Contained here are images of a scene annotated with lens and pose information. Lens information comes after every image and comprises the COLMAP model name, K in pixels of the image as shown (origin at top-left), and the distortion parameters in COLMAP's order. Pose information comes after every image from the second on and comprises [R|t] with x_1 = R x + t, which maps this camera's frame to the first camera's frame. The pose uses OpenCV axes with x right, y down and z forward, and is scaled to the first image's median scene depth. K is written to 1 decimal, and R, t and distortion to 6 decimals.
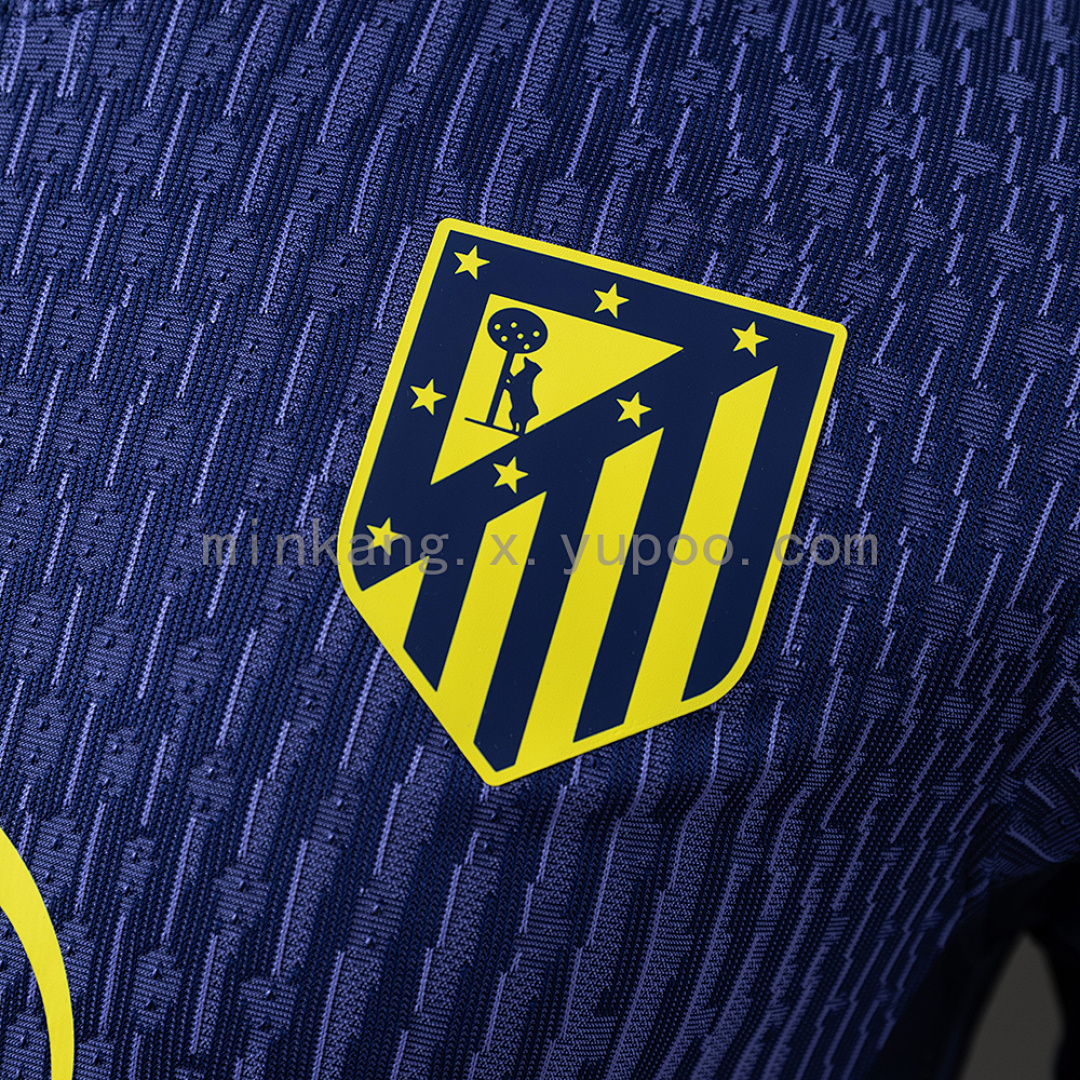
lens RADIAL K [[3025.3, 0, 540.0], [0, 3025.3, 540.0], [0, 0, 1]] dist [0.061846, -0.544767]
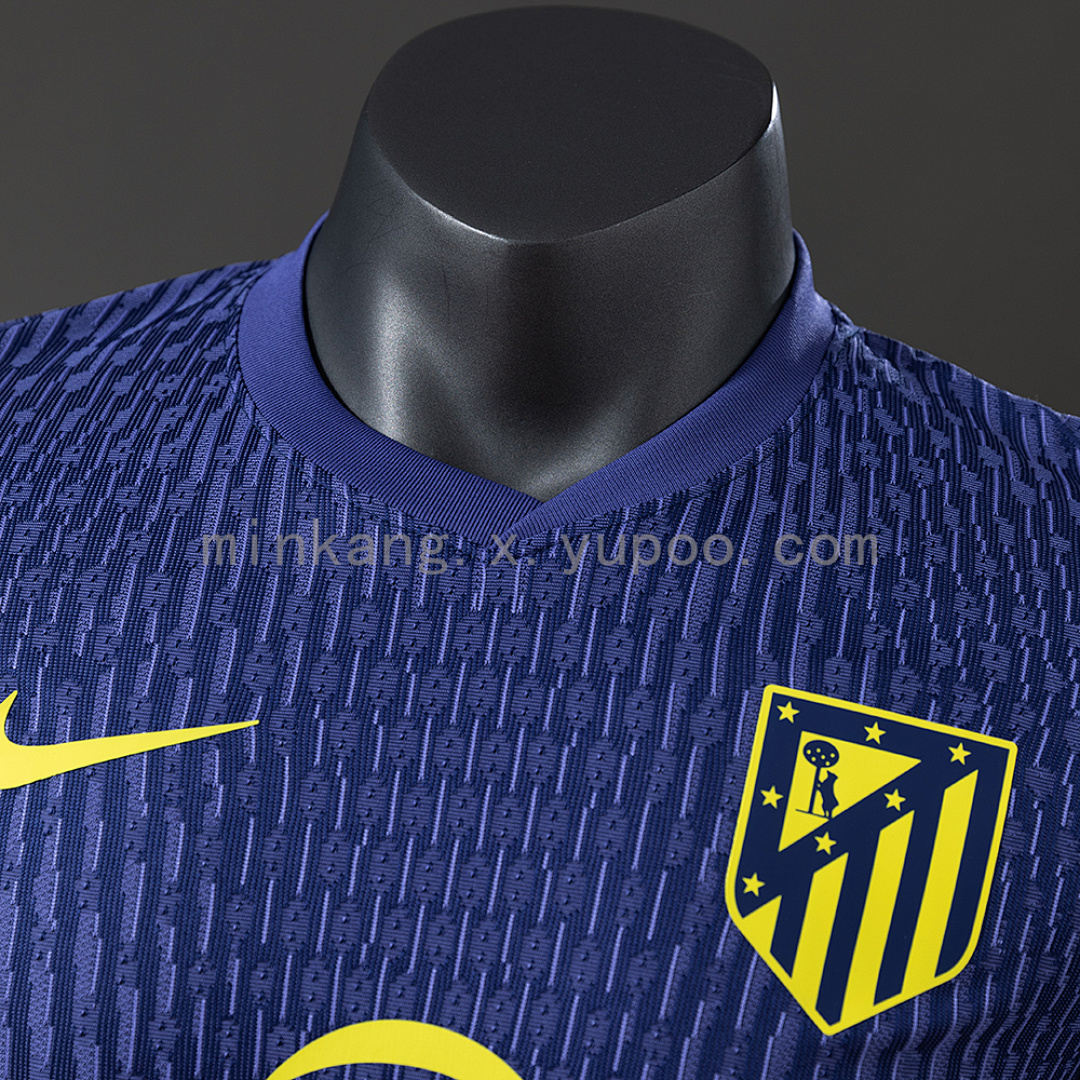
lens RADIAL K [[3138.2, 0, 540.0], [0, 3138.2, 540.0], [0, 0, 1]] dist [0.054979, -0.051958]
pose [[0.990718, -0.028992, 0.132805, -0.380506], [0.039253, 0.996387, -0.075308, -0.062550], [-0.130142, 0.079822, 0.988277, -0.667329]]
